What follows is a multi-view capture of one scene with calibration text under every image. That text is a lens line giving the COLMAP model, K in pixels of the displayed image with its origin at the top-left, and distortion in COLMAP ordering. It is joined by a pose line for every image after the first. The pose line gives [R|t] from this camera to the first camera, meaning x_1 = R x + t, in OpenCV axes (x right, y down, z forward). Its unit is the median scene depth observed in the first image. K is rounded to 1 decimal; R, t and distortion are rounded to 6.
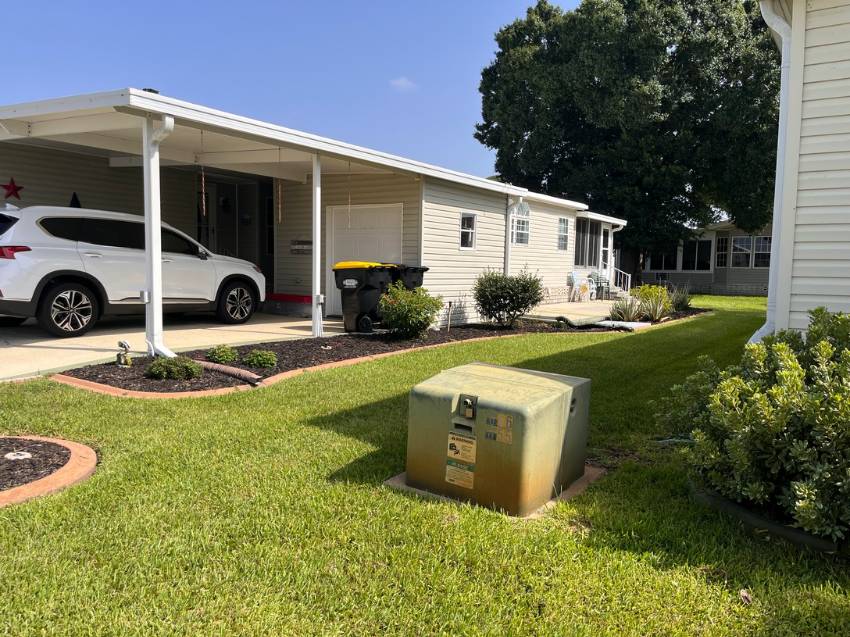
lens RADIAL K [[665.6, 0, 425.0], [0, 665.6, 318.5], [0, 0, 1]] dist [0.078309, -0.122839]
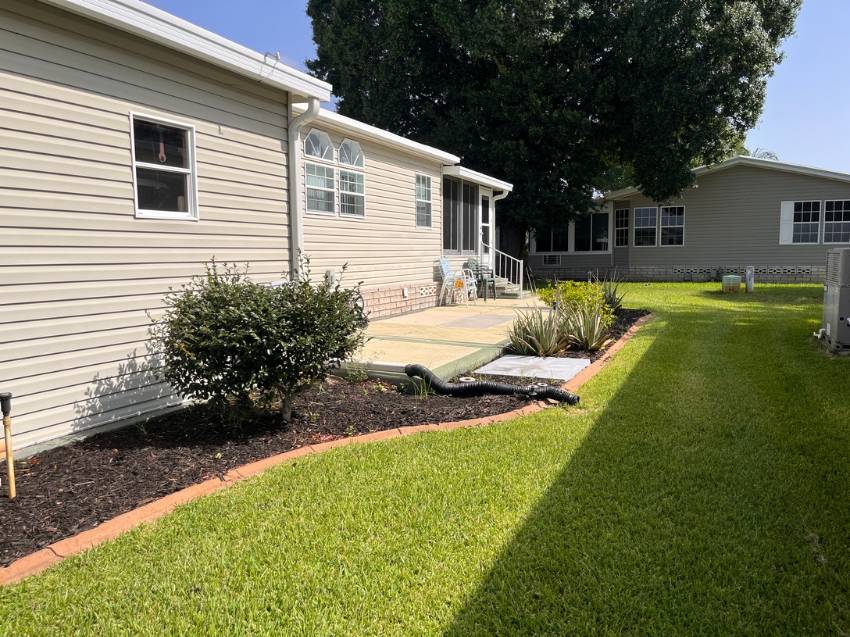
lens RADIAL K [[665.6, 0, 425.0], [0, 665.6, 318.5], [0, 0, 1]] dist [0.078309, -0.122839]
pose [[0.982092, -0.046704, 0.182520, 0.078003], [0.042755, 0.998760, 0.025514, -0.027464], [-0.183486, -0.017254, 0.982871, 0.335628]]
